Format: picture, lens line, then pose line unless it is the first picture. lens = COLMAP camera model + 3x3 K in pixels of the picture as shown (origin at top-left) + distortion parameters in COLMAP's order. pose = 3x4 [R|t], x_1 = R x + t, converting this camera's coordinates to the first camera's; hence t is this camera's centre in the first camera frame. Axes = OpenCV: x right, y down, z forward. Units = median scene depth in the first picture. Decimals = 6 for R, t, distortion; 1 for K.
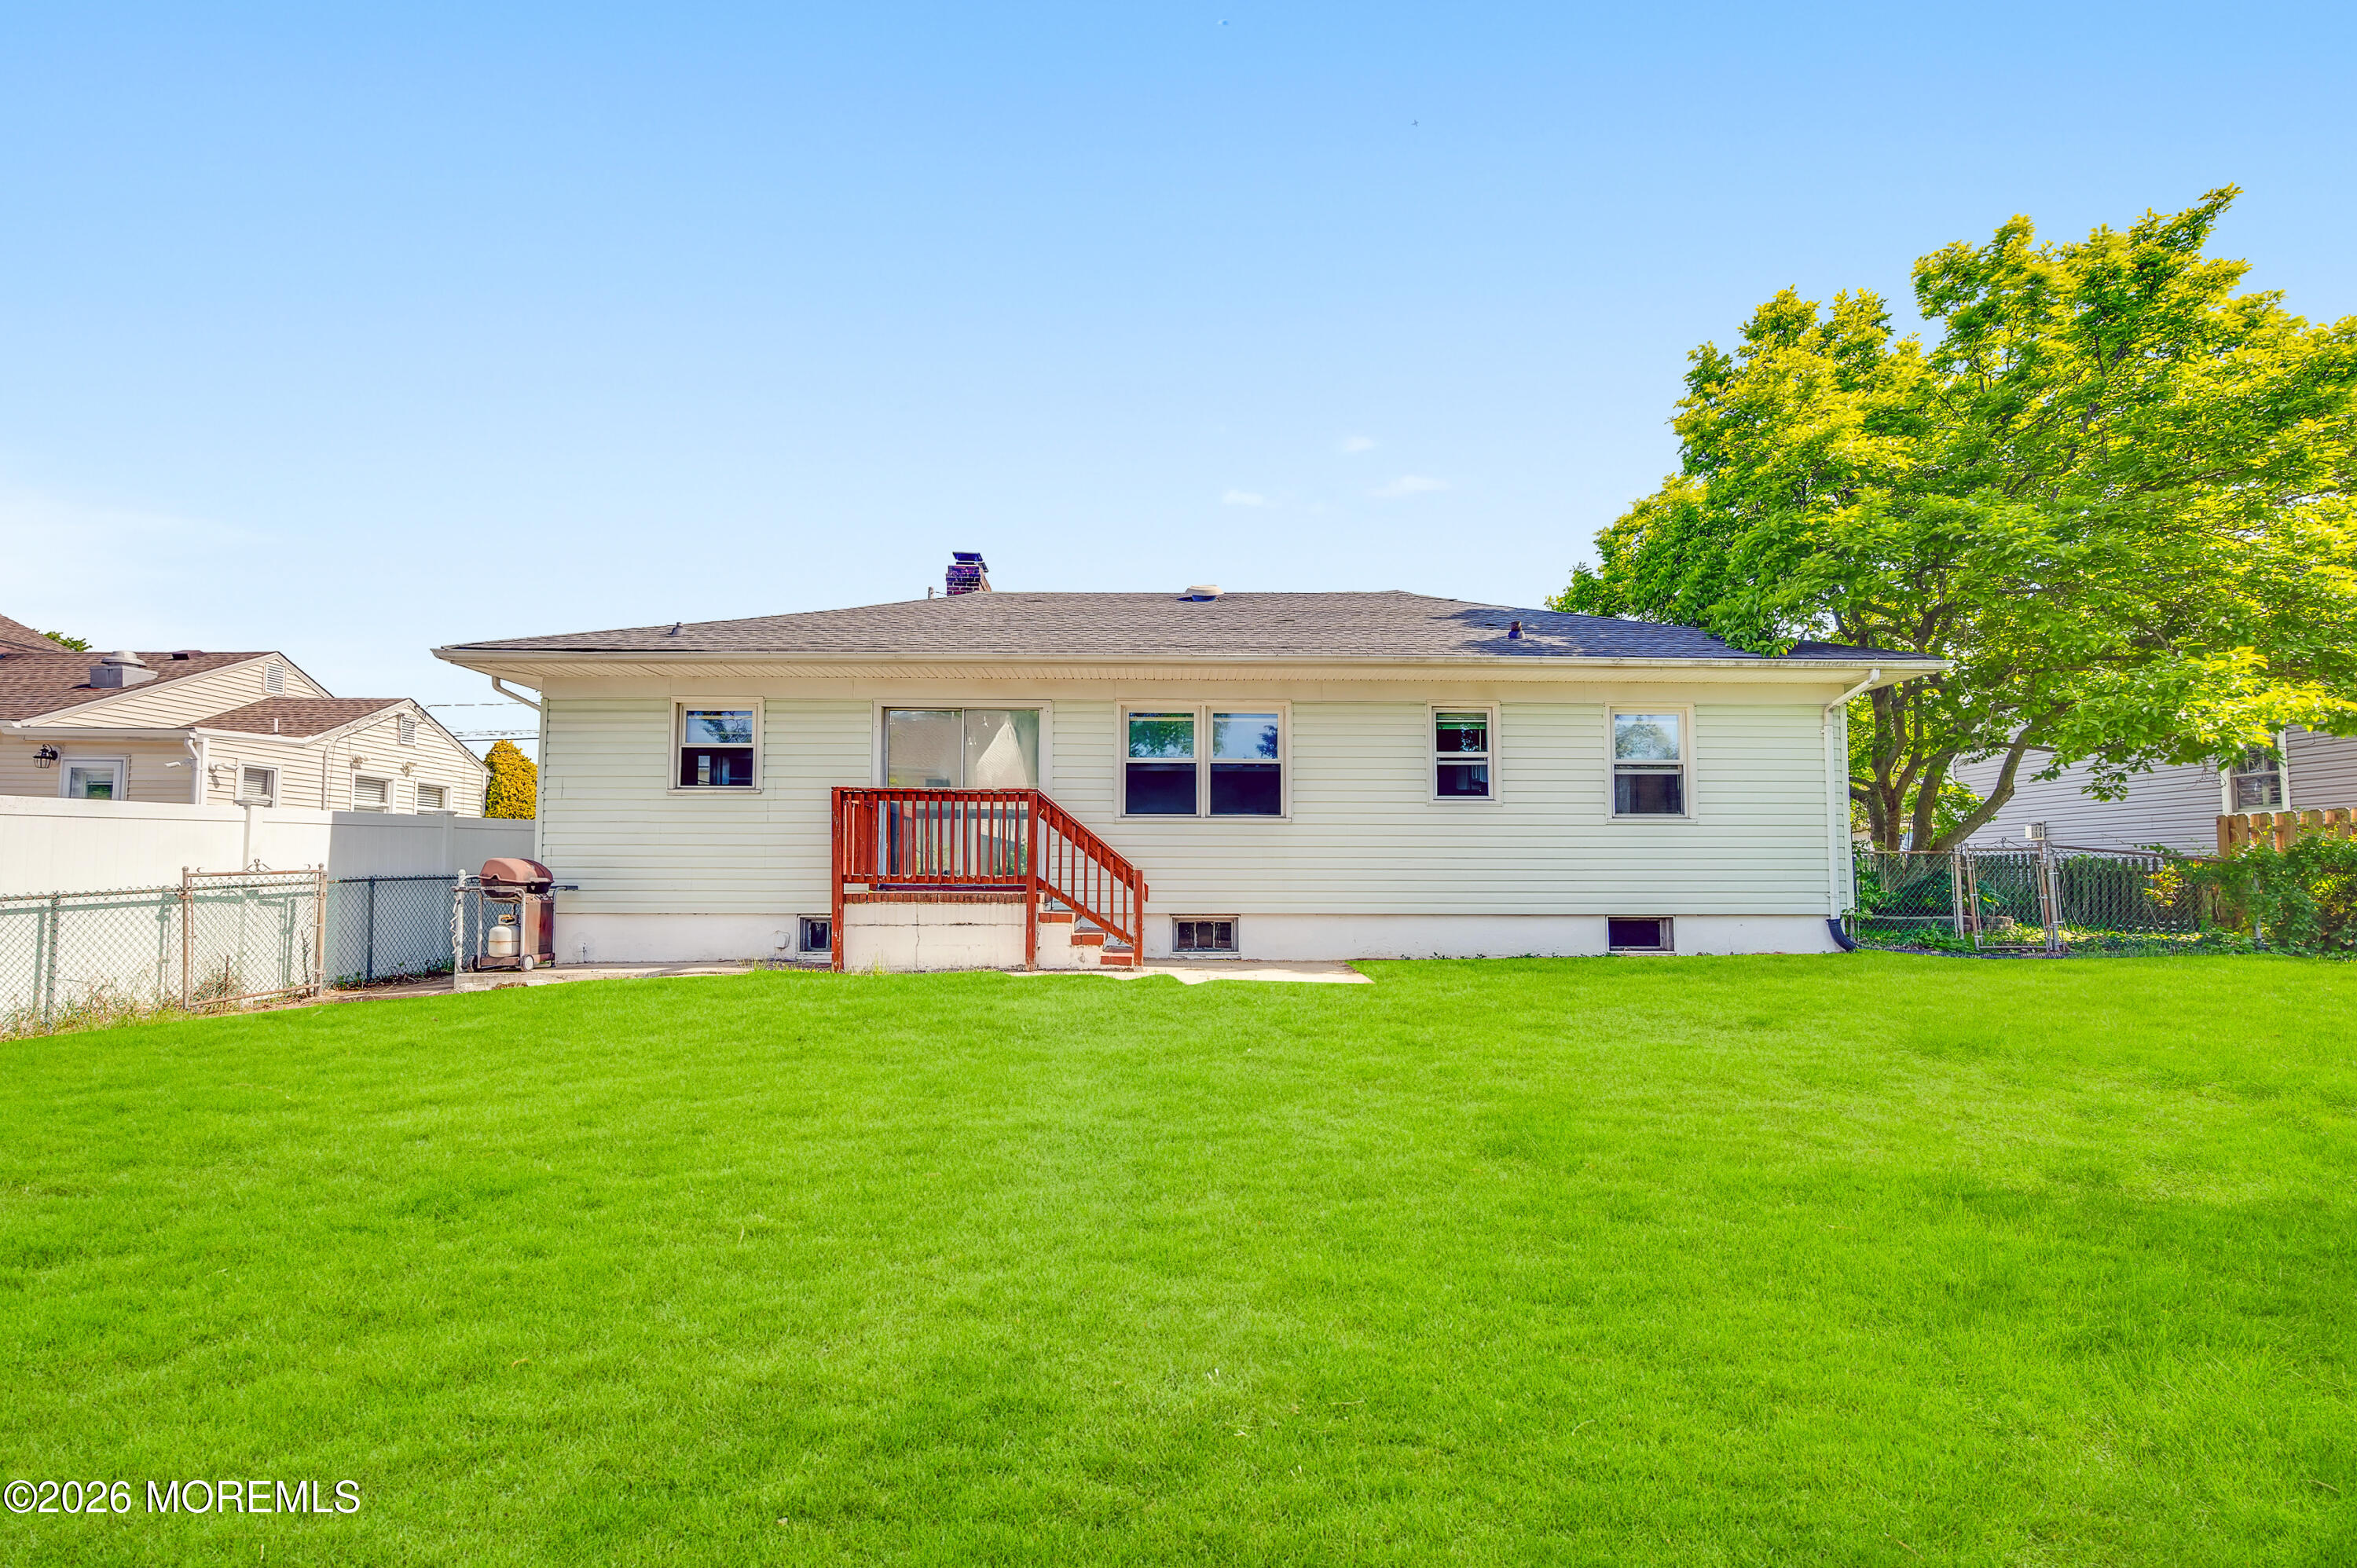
lens RADIAL K [[938.0, 0, 1182.1], [0, 938.0, 784.8], [0, 0, 1]] dist [-0.000614, -0.000027]
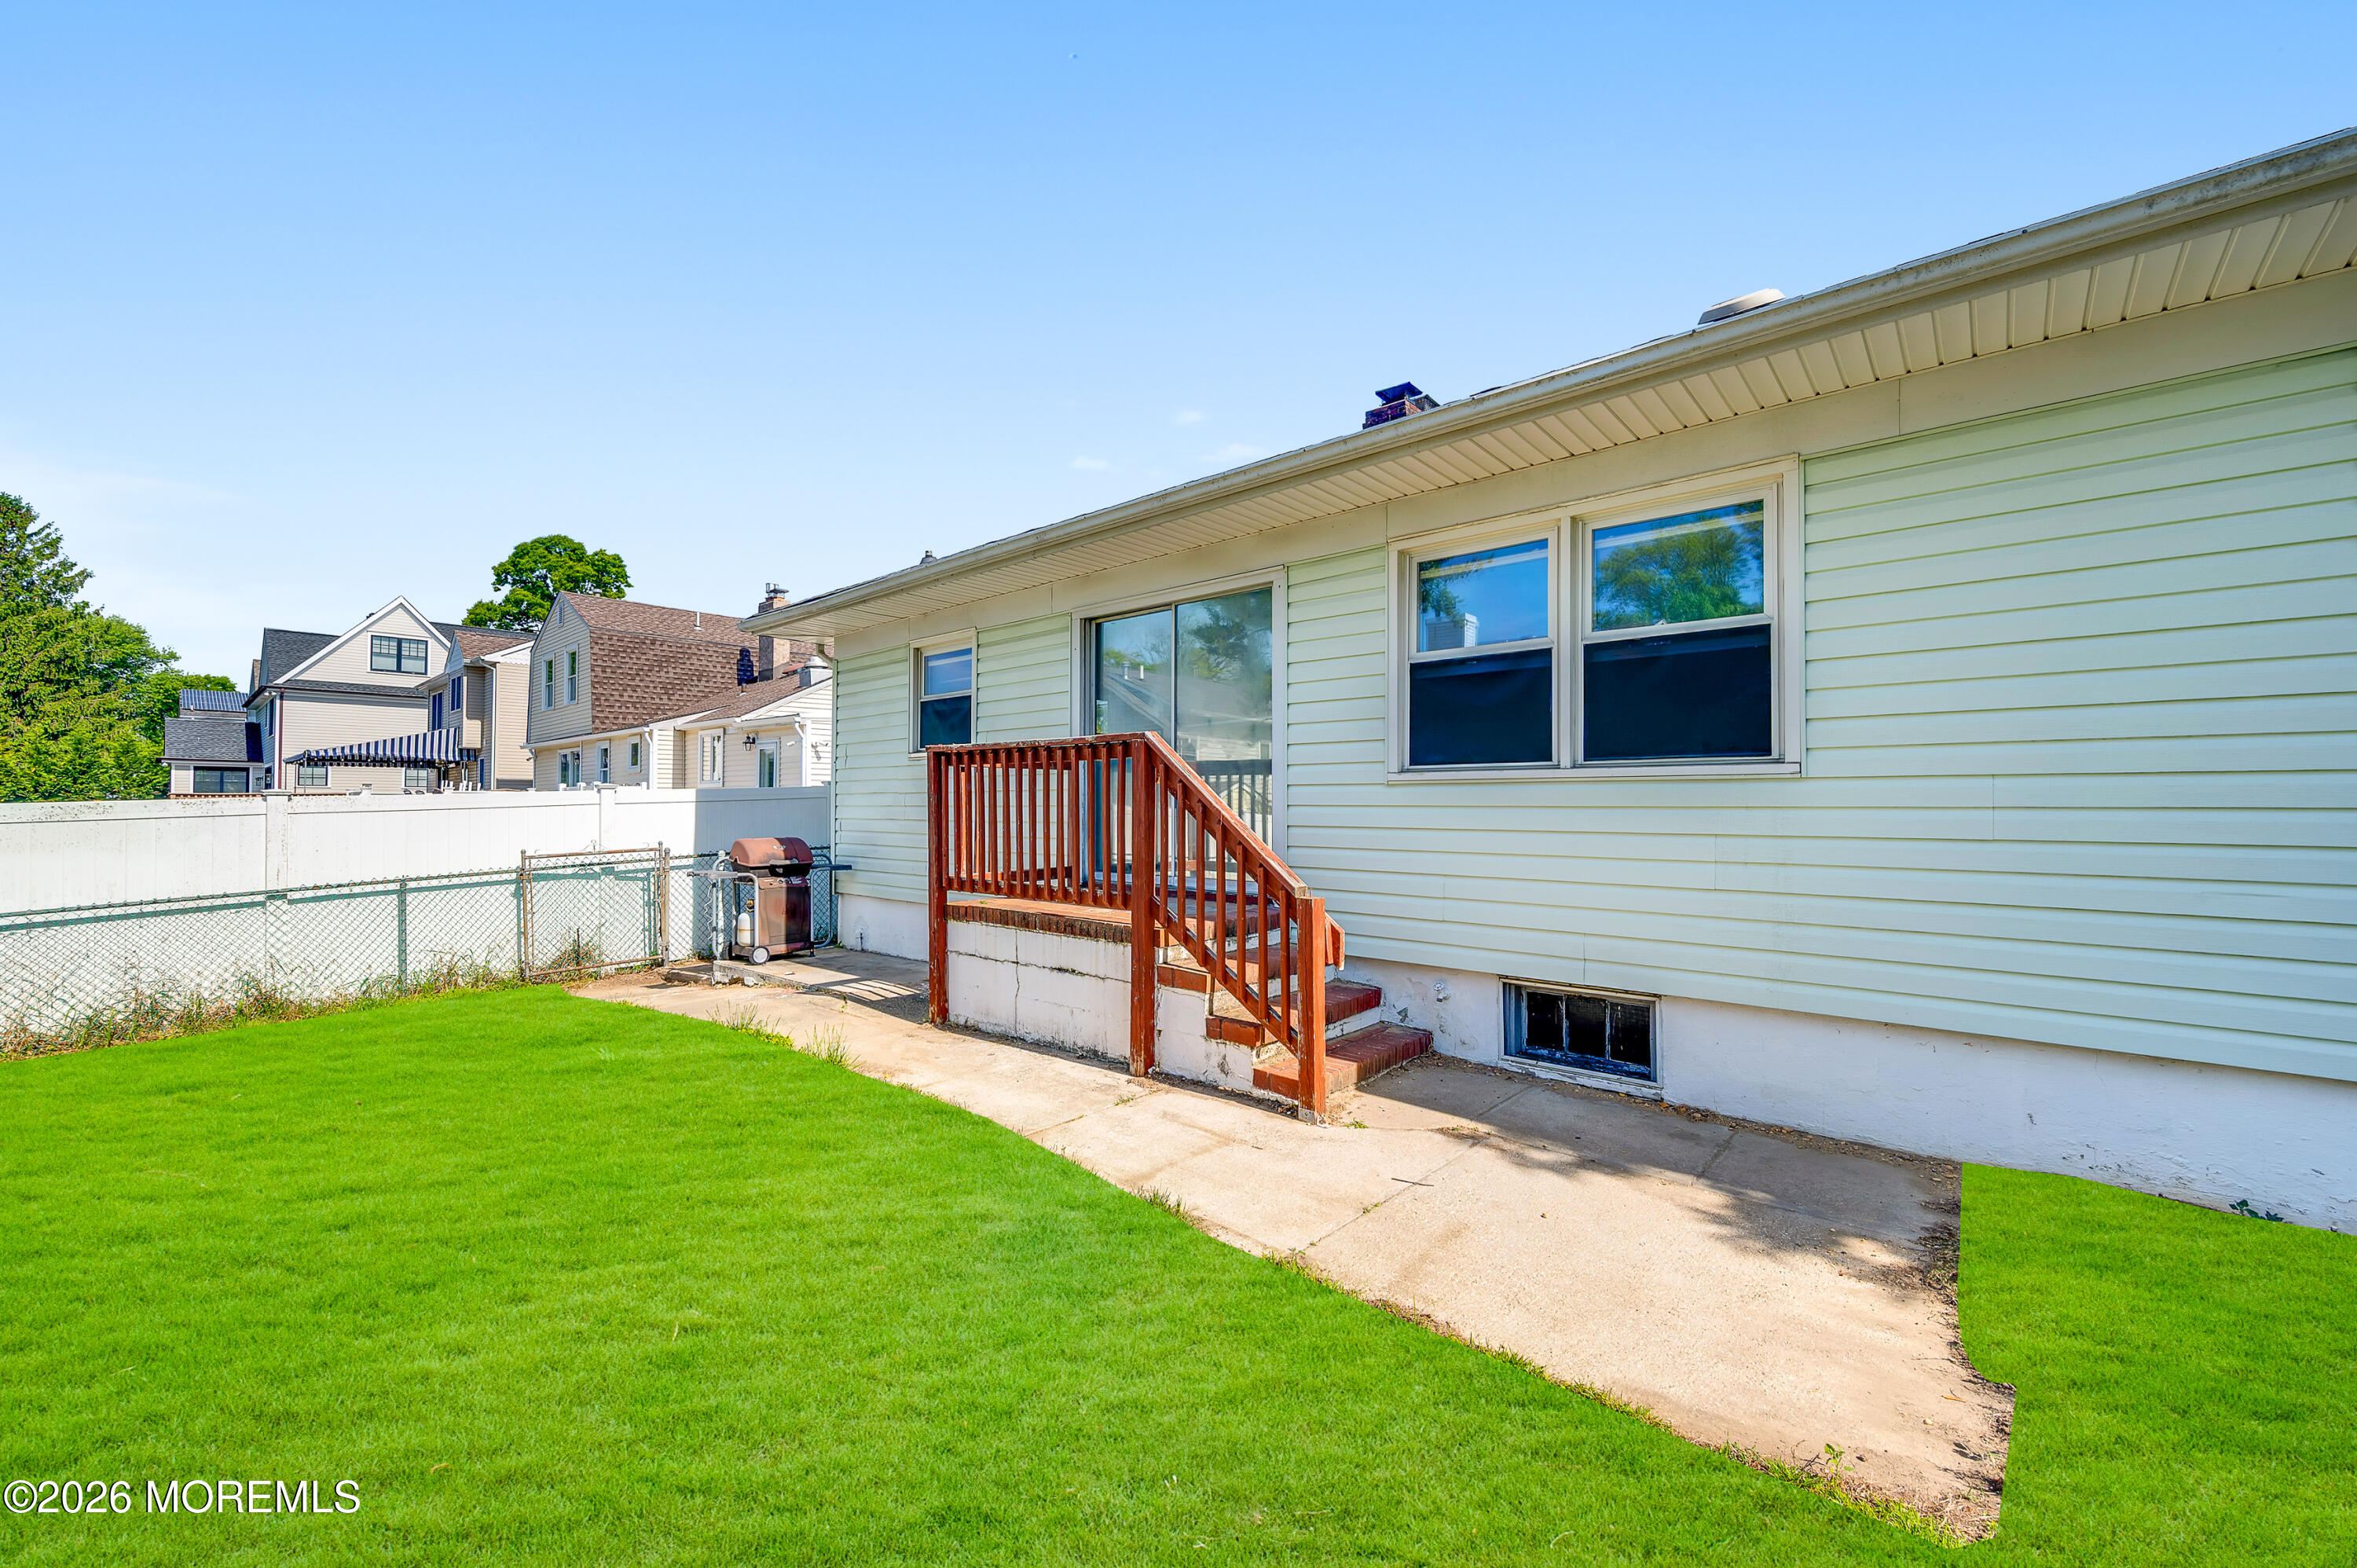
lens RADIAL K [[925.4, 0, 1175.0], [0, 925.4, 780.7], [0, 0, 1]] dist [-0.024037, -0.000057]
pose [[0.726378, -0.019125, -0.687029, 0.215755], [0.071623, 0.996276, 0.047992, 0.006863], [0.683553, -0.084068, 0.725043, 0.638604]]
